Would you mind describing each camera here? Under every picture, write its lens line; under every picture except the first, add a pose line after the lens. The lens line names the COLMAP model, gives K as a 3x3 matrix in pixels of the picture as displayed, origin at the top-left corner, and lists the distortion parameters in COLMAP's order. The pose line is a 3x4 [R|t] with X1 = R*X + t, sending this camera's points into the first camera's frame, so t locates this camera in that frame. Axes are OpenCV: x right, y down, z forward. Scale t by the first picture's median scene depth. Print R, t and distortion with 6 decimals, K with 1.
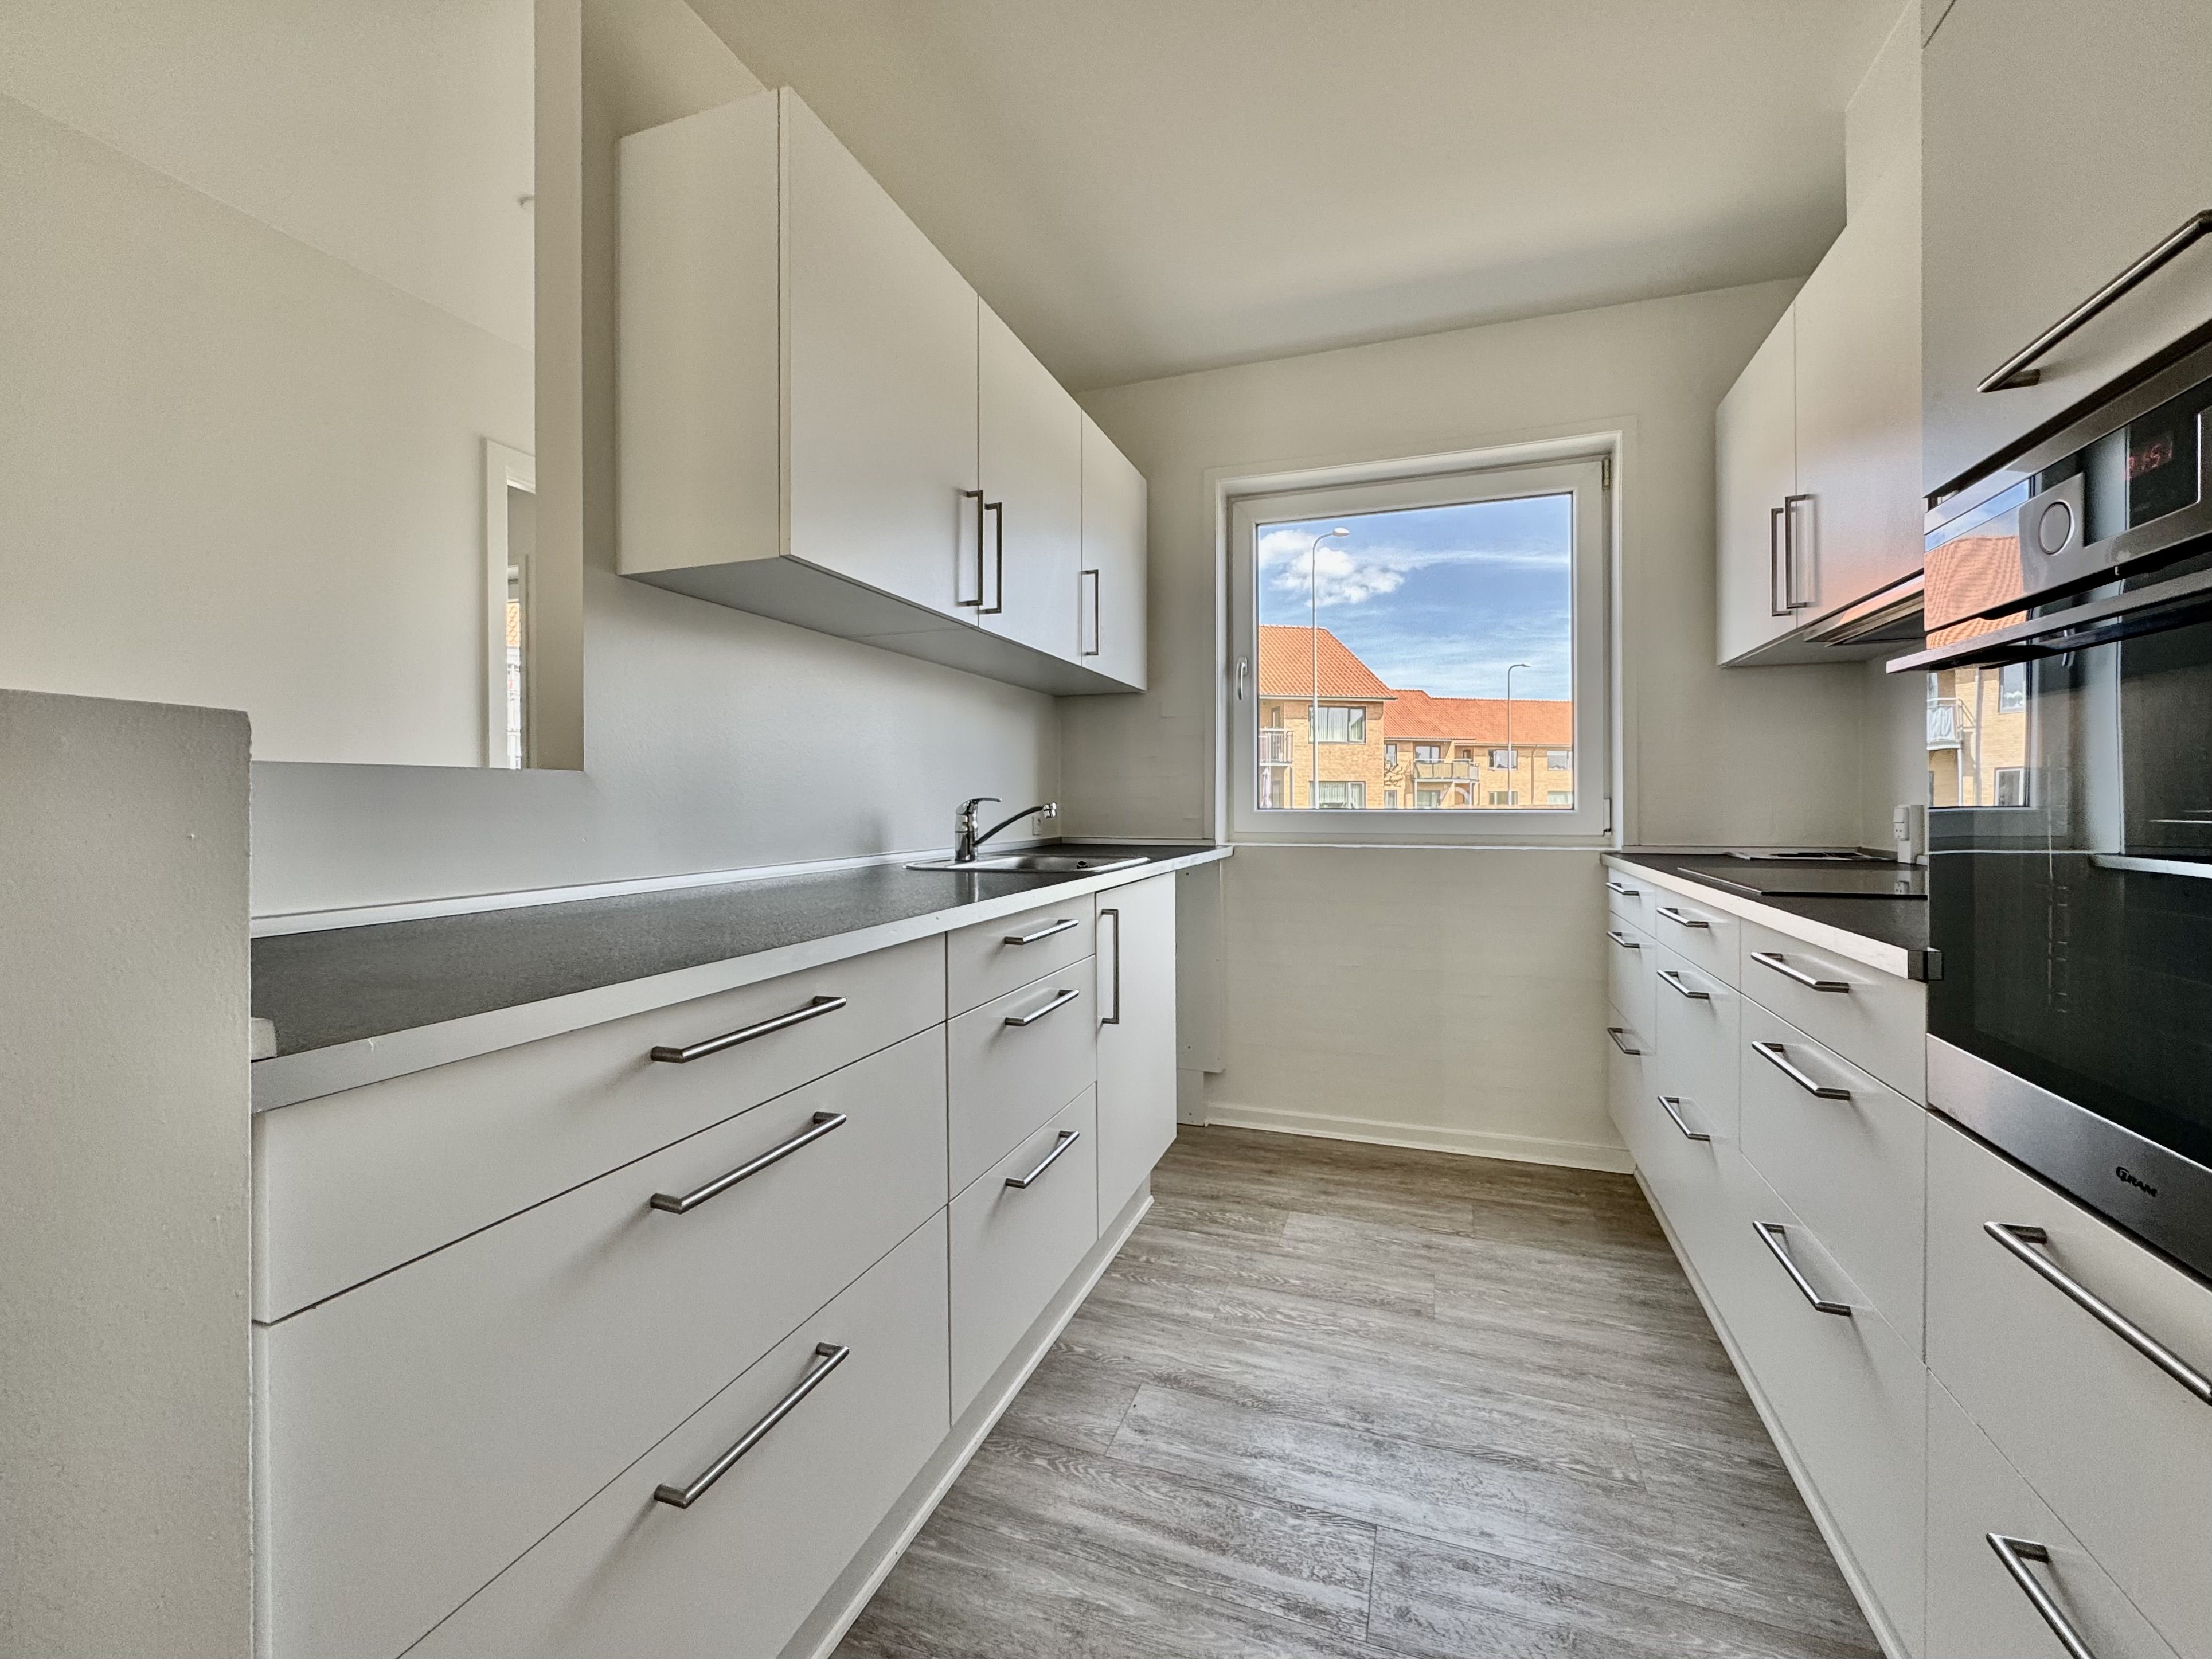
lens RADIAL K [[902.2, 0, 1108.1], [0, 902.2, 815.2], [0, 0, 1]] dist [0.000688, 0.000451]
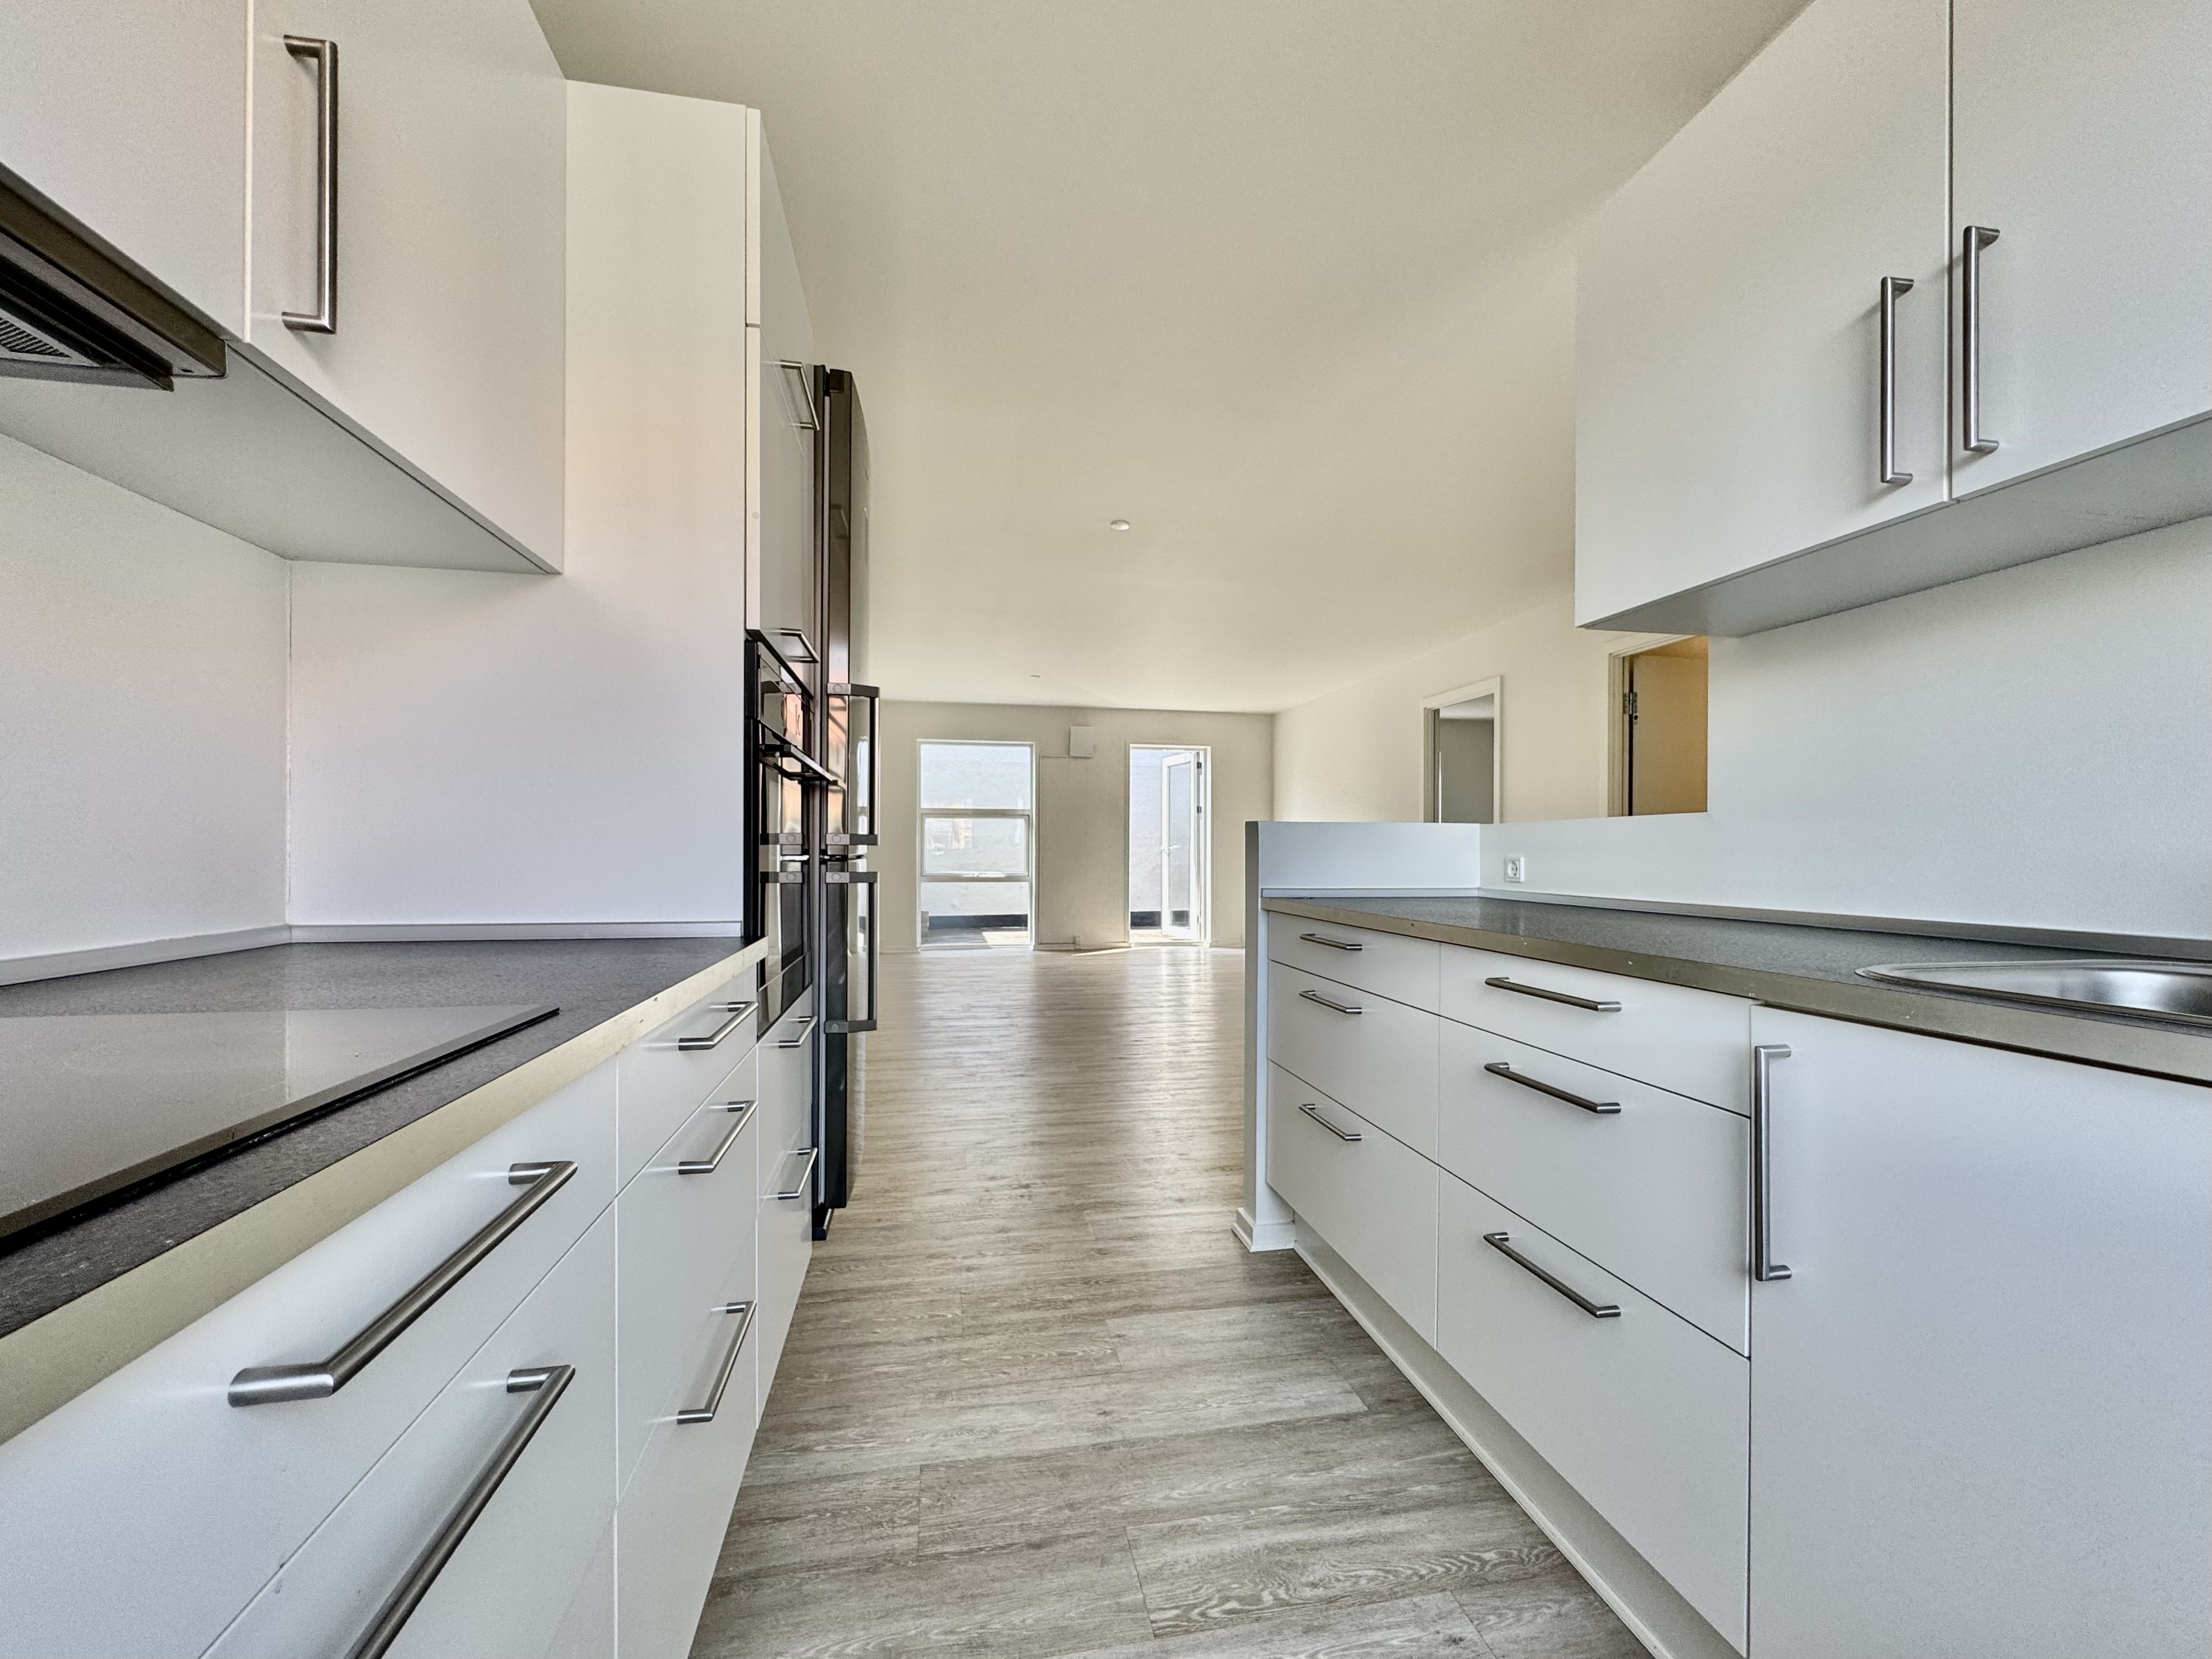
lens RADIAL K [[902.2, 0, 1104.8], [0, 902.2, 841.9], [0, 0, 1]] dist [0.000688, 0.000451]
pose [[-0.862674, -0.000649, -0.505760, 0.787117], [0.001004, 0.999995, -0.002996, -0.005555], [0.505759, -0.003092, -0.862669, 1.731565]]
